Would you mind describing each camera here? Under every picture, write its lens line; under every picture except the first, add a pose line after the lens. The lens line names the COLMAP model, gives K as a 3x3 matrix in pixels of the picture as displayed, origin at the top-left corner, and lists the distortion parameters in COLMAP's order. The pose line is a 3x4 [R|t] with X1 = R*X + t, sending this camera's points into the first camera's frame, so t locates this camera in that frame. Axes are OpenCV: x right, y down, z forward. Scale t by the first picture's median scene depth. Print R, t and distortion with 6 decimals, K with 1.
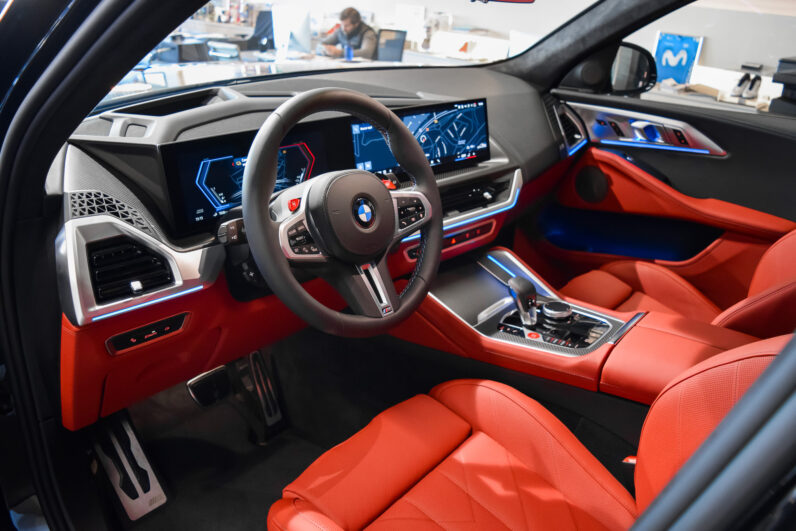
lens RADIAL K [[620.1, 0, 398.0], [0, 620.1, 265.5], [0, 0, 1]] dist [-0.087295, 0.003245]
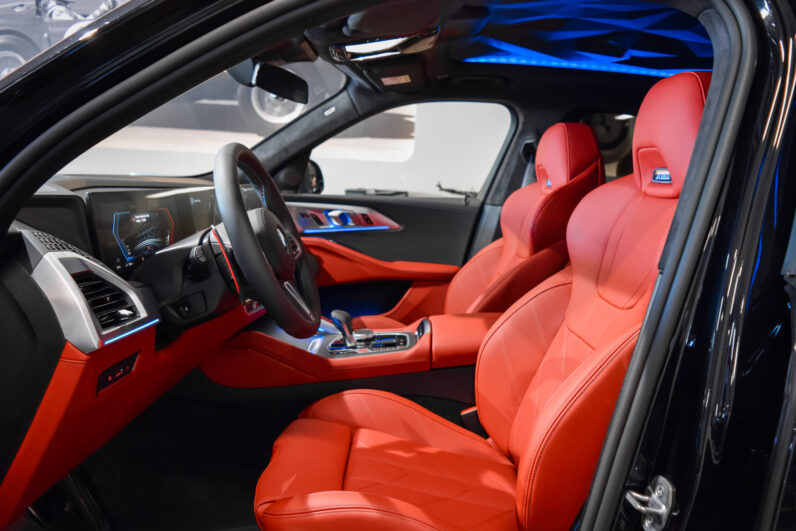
lens RADIAL K [[620.1, 0, 398.0], [0, 620.1, 265.5], [0, 0, 1]] dist [-0.087295, 0.003245]
pose [[0.760682, -0.097732, 0.641726, -0.356946], [0.255936, 0.953671, -0.158139, 0.115064], [-0.596540, 0.284535, 0.750453, -0.022206]]
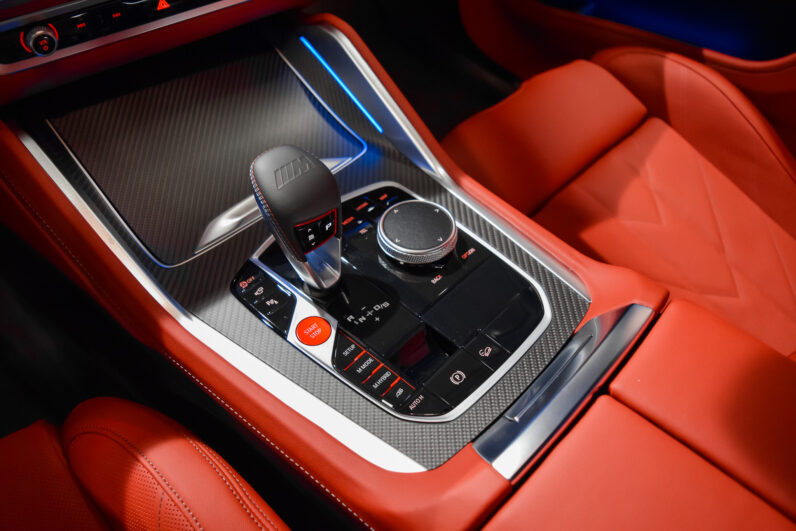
lens RADIAL K [[620.1, 0, 398.0], [0, 620.1, 265.5], [0, 0, 1]] dist [-0.087295, 0.003245]
pose [[0.997901, 0.063712, 0.011571, 0.177768], [-0.062558, 0.902382, 0.426372, -0.046252], [0.016724, -0.426201, 0.904474, 0.482428]]
